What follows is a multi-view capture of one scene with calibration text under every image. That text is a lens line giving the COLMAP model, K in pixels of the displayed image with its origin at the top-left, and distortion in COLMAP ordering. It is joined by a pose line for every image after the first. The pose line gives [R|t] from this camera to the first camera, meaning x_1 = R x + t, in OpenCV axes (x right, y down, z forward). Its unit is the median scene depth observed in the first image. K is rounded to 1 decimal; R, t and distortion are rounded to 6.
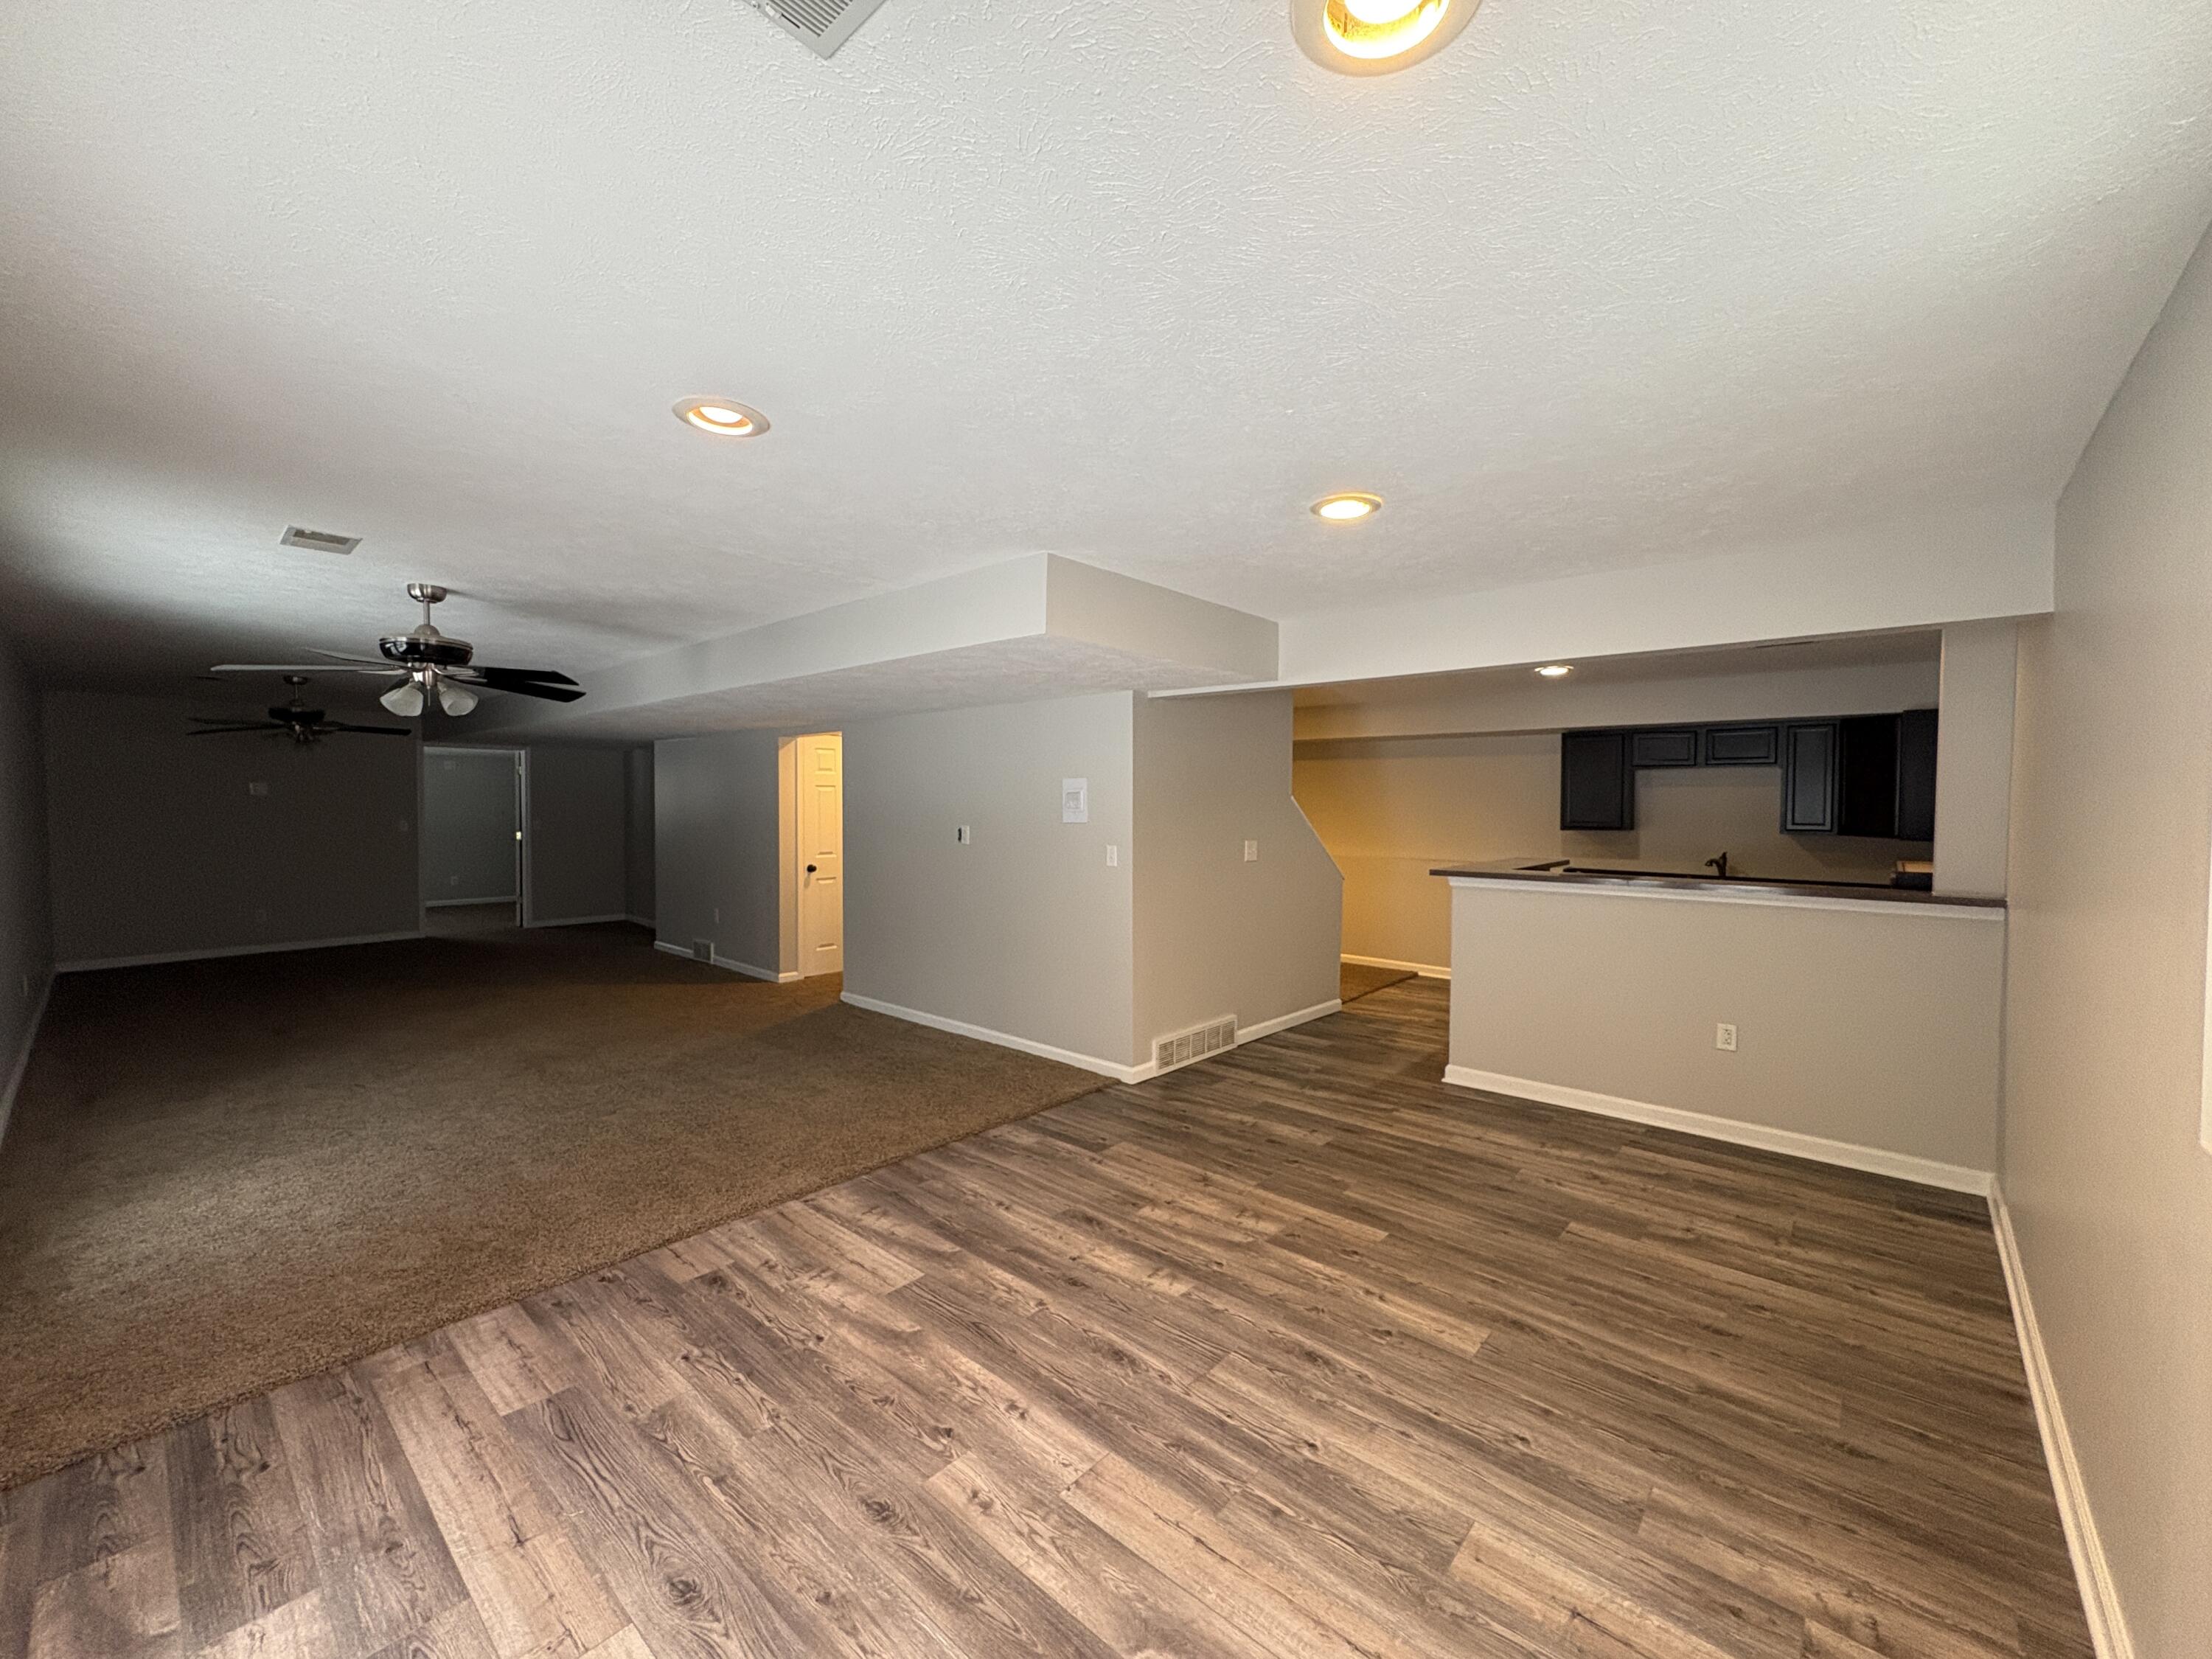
lens RADIAL K [[880.8, 0, 1108.7], [0, 880.8, 823.5], [0, 0, 1]] dist [0.000469, 0.000069]
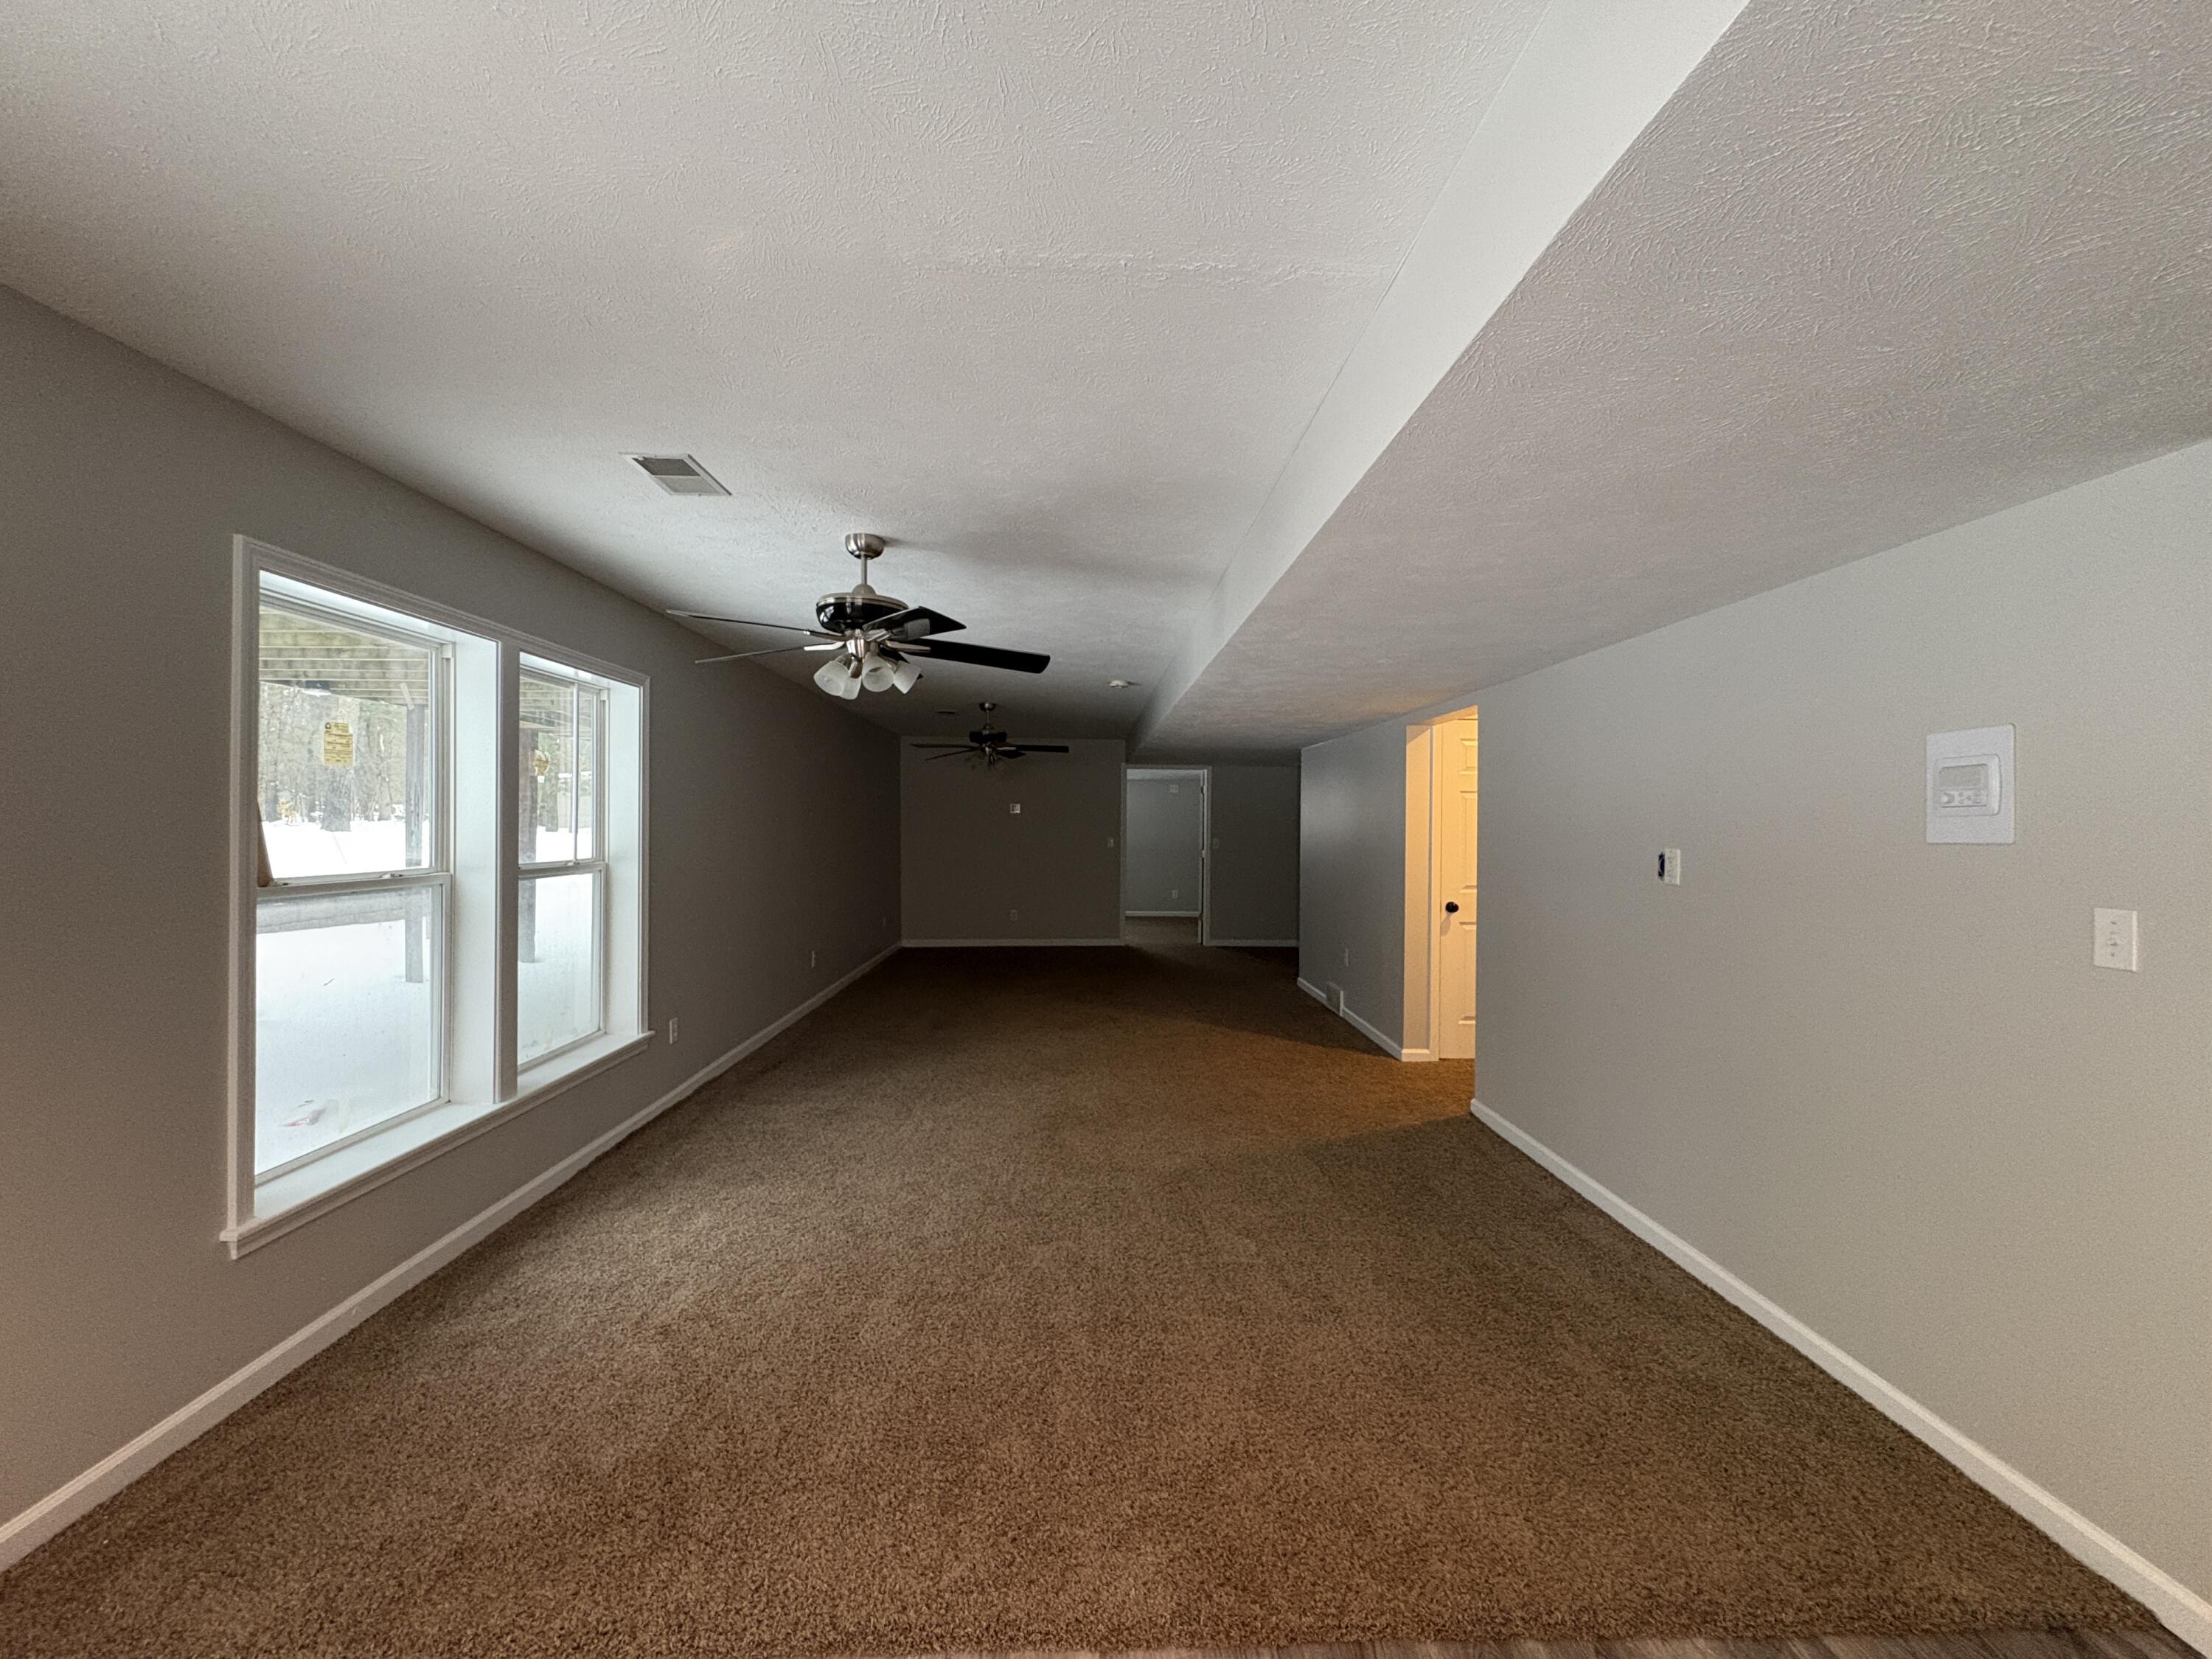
lens RADIAL K [[880.8, 0, 1106.9], [0, 880.8, 827.7], [0, 0, 1]] dist [0.000469, 0.000069]
pose [[0.686382, 0.002414, -0.727237, -0.023822], [-0.021330, 0.999631, -0.016814, 0.010393], [0.726928, 0.027052, 0.686180, 0.659908]]
